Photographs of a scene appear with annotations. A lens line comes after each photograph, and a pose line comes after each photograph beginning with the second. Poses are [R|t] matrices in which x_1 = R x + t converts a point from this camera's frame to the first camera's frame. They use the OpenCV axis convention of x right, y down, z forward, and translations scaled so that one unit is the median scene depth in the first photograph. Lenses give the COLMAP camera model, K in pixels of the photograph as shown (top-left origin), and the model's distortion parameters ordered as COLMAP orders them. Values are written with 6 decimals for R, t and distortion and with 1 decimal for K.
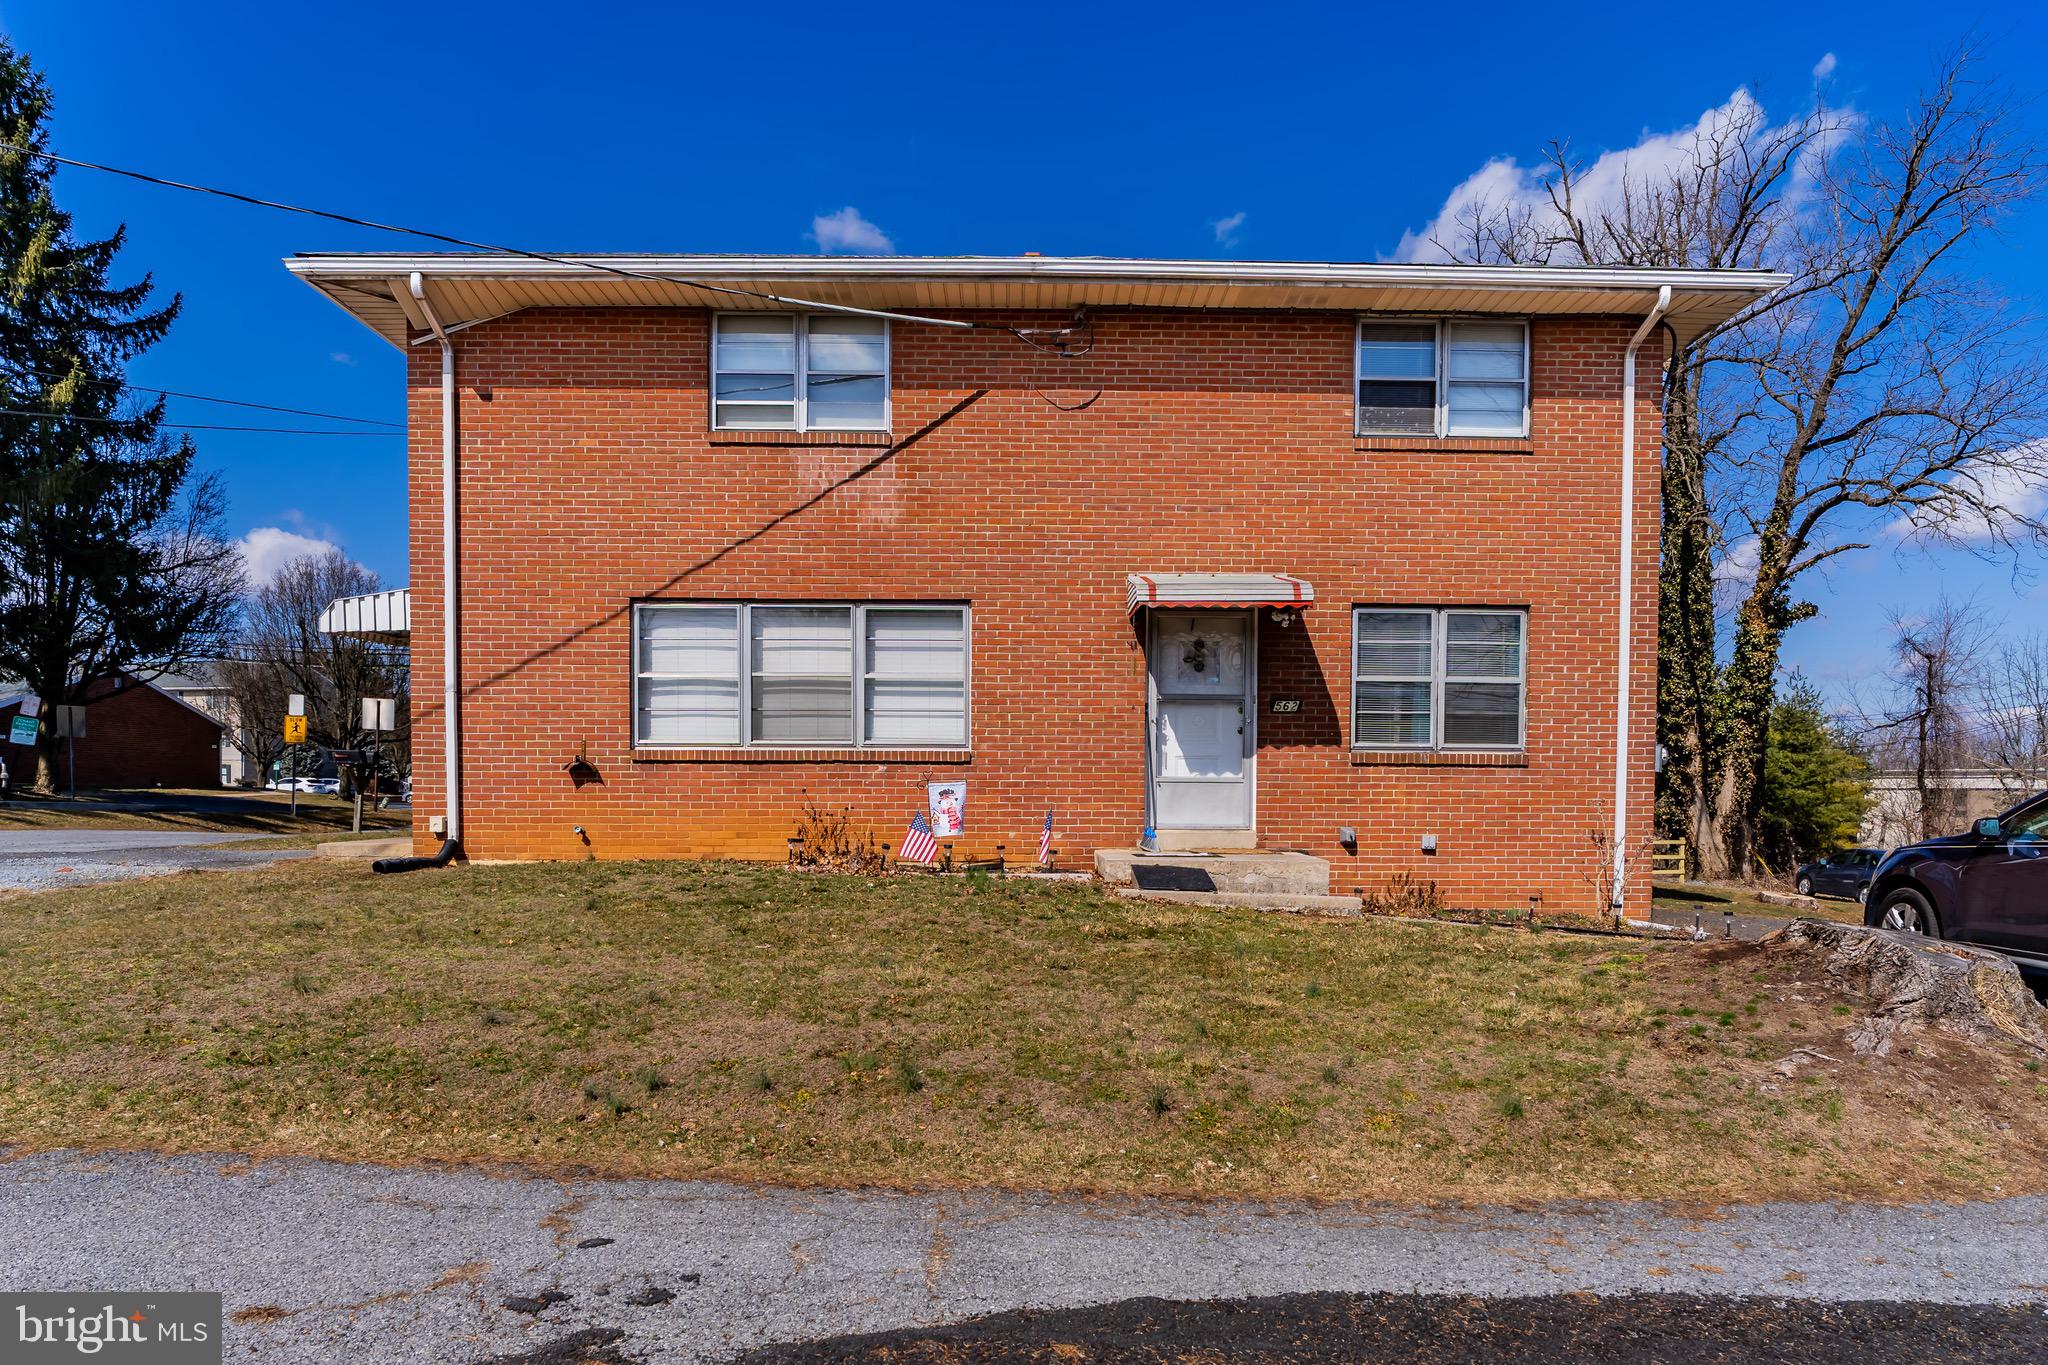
lens RADIAL K [[1066.2, 0, 1023.9], [0, 1066.2, 762.6], [0, 0, 1]] dist [-0.003644, -0.000474]
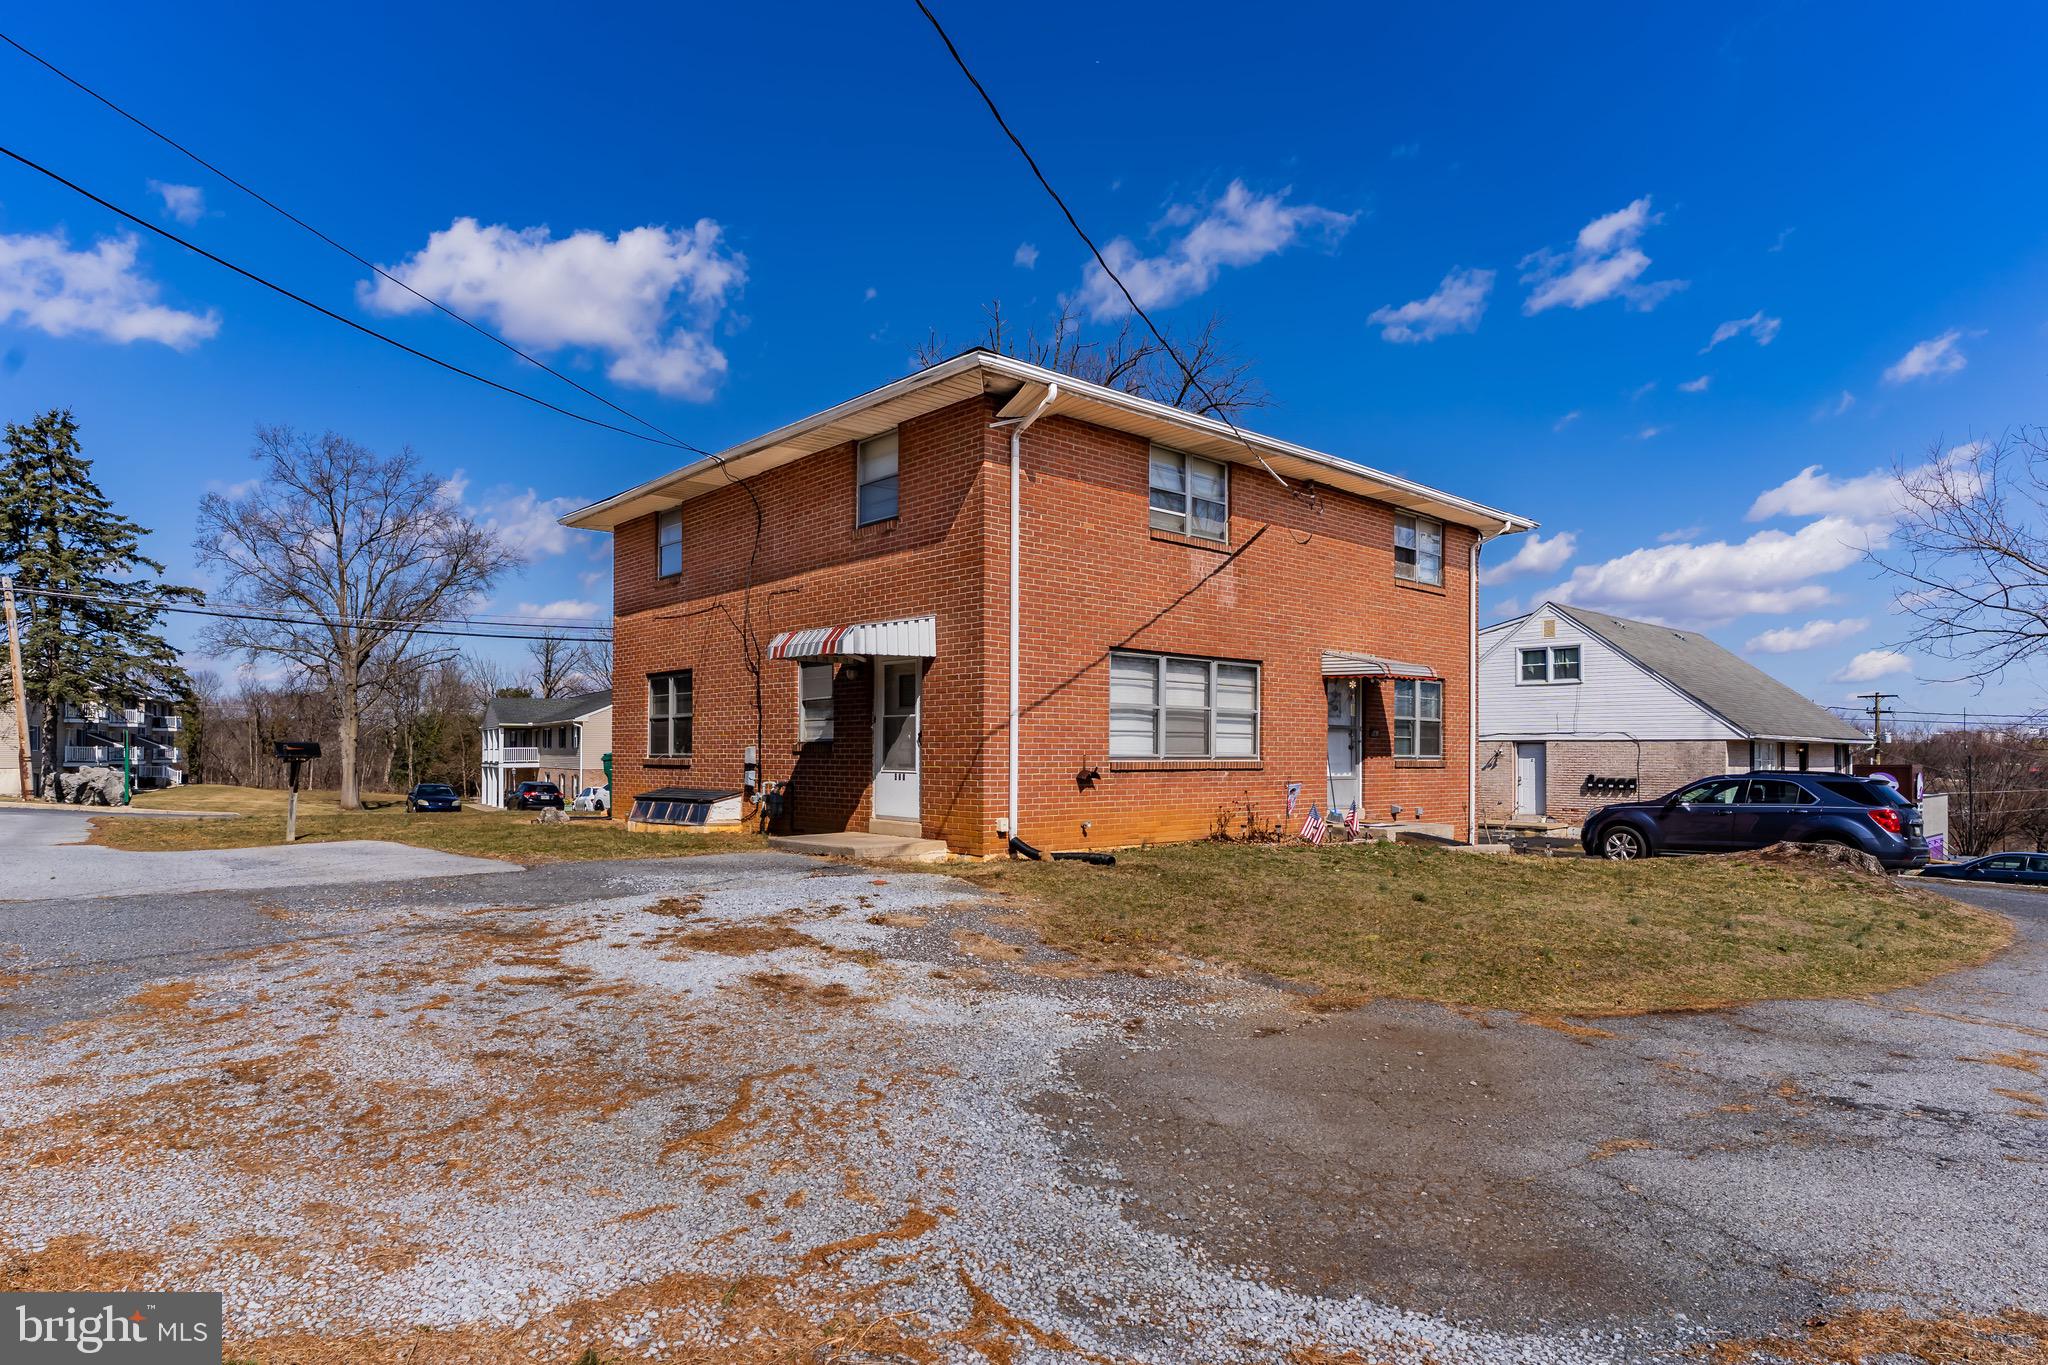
lens RADIAL K [[1134.3, 0, 1023.7], [0, 1134.3, 751.5], [0, 0, 1]] dist [0.000861, 0.000049]
pose [[0.753696, -0.000914, 0.657222, -1.350176], [0.007606, 0.999944, -0.007333, -0.014860], [-0.657179, 0.010526, 0.753661, 0.011179]]
